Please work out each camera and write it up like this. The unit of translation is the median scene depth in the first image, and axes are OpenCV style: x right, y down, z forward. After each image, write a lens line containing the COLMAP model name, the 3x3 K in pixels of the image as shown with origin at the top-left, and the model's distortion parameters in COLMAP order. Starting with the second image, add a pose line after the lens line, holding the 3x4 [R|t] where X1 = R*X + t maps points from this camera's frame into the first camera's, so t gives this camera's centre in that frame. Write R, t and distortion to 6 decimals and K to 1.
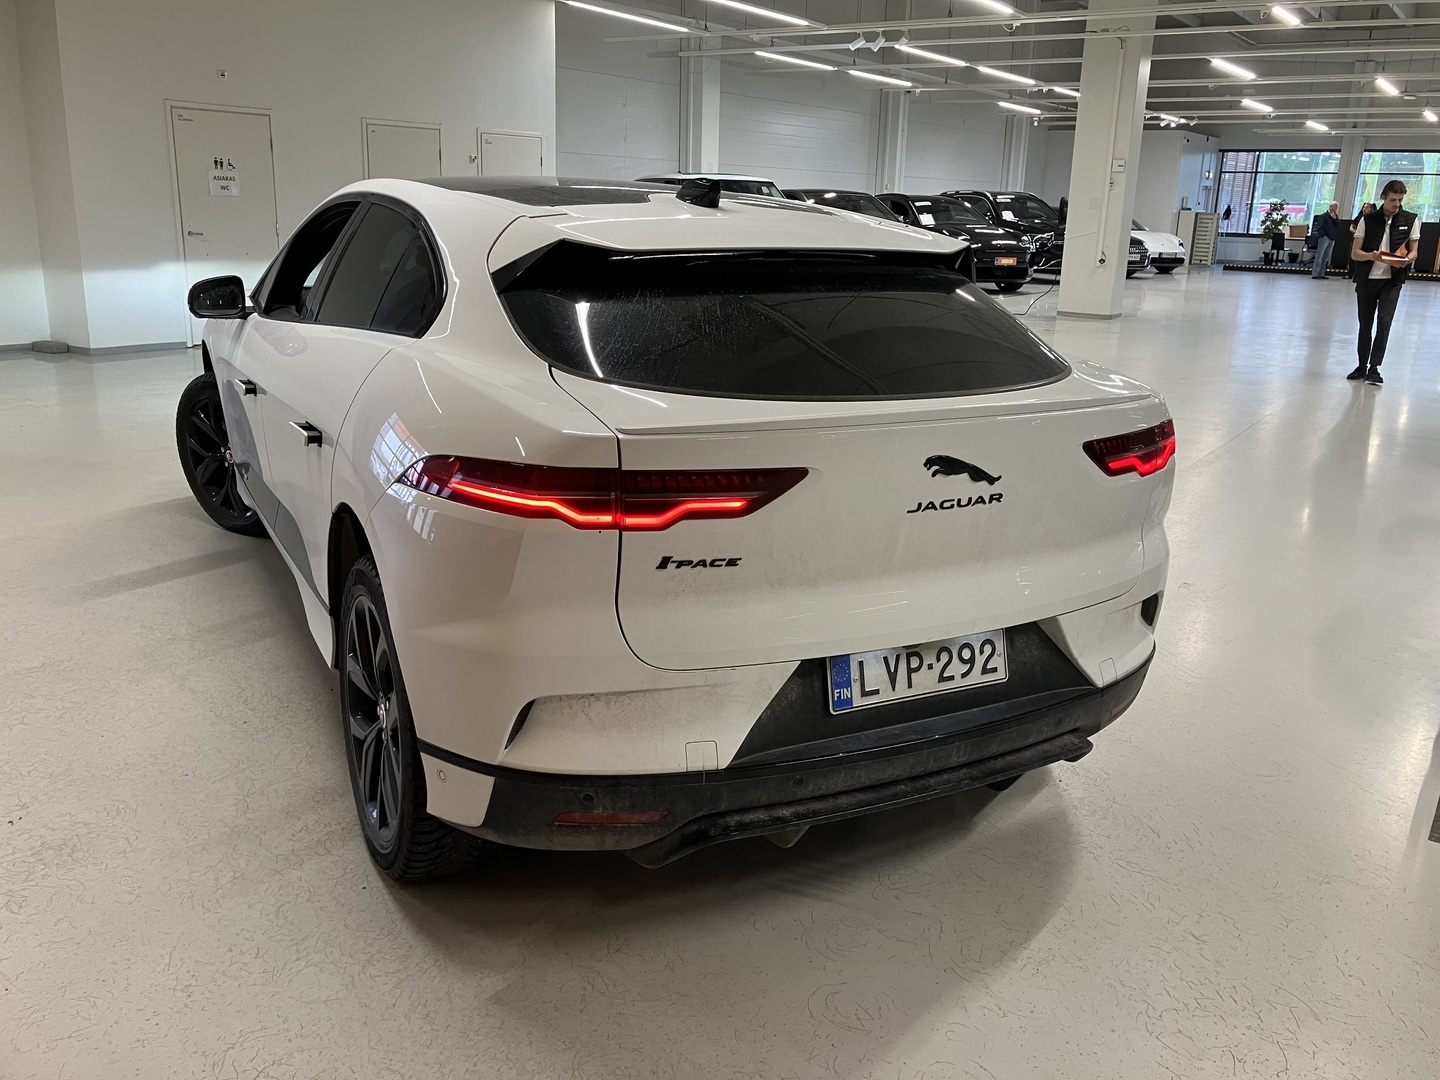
lens RADIAL K [[1194.1, 0, 720.0], [0, 1194.1, 540.0], [0, 0, 1]] dist [0.059683, -0.003129]
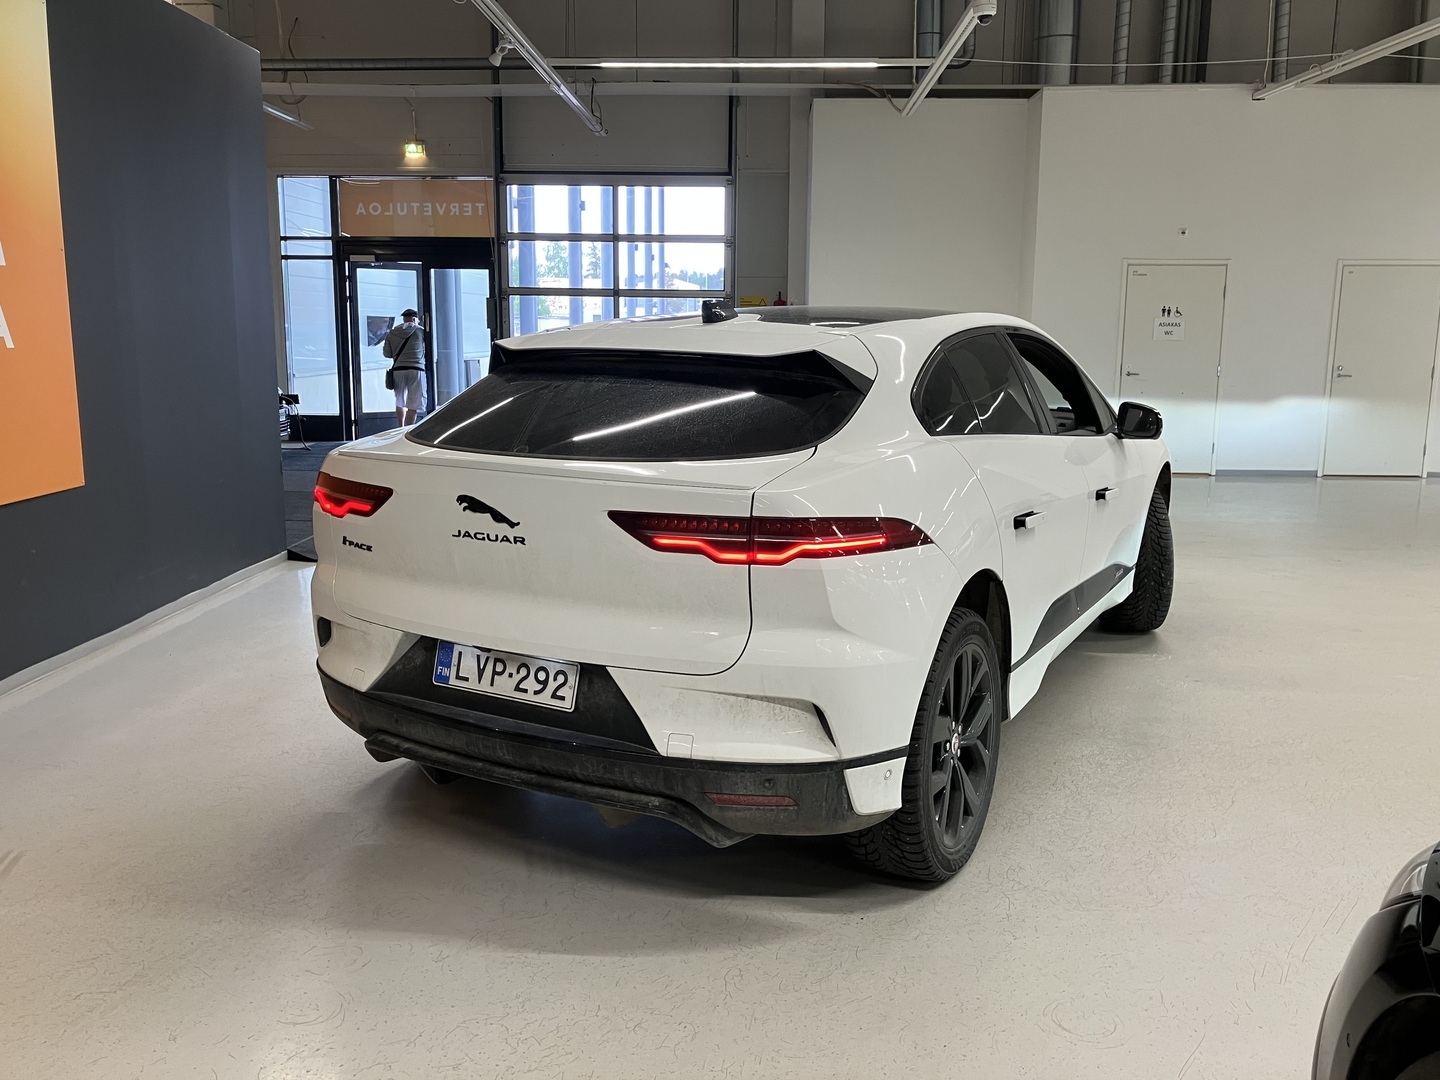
lens RADIAL K [[1194.1, 0, 720.0], [0, 1194.1, 540.0], [0, 0, 1]] dist [0.059683, -0.003129]
pose [[0.563607, 0.129936, -0.815760, 1.299074], [-0.228050, 0.973646, -0.002475, -0.076529], [0.793940, 0.187429, 0.578386, 0.438763]]
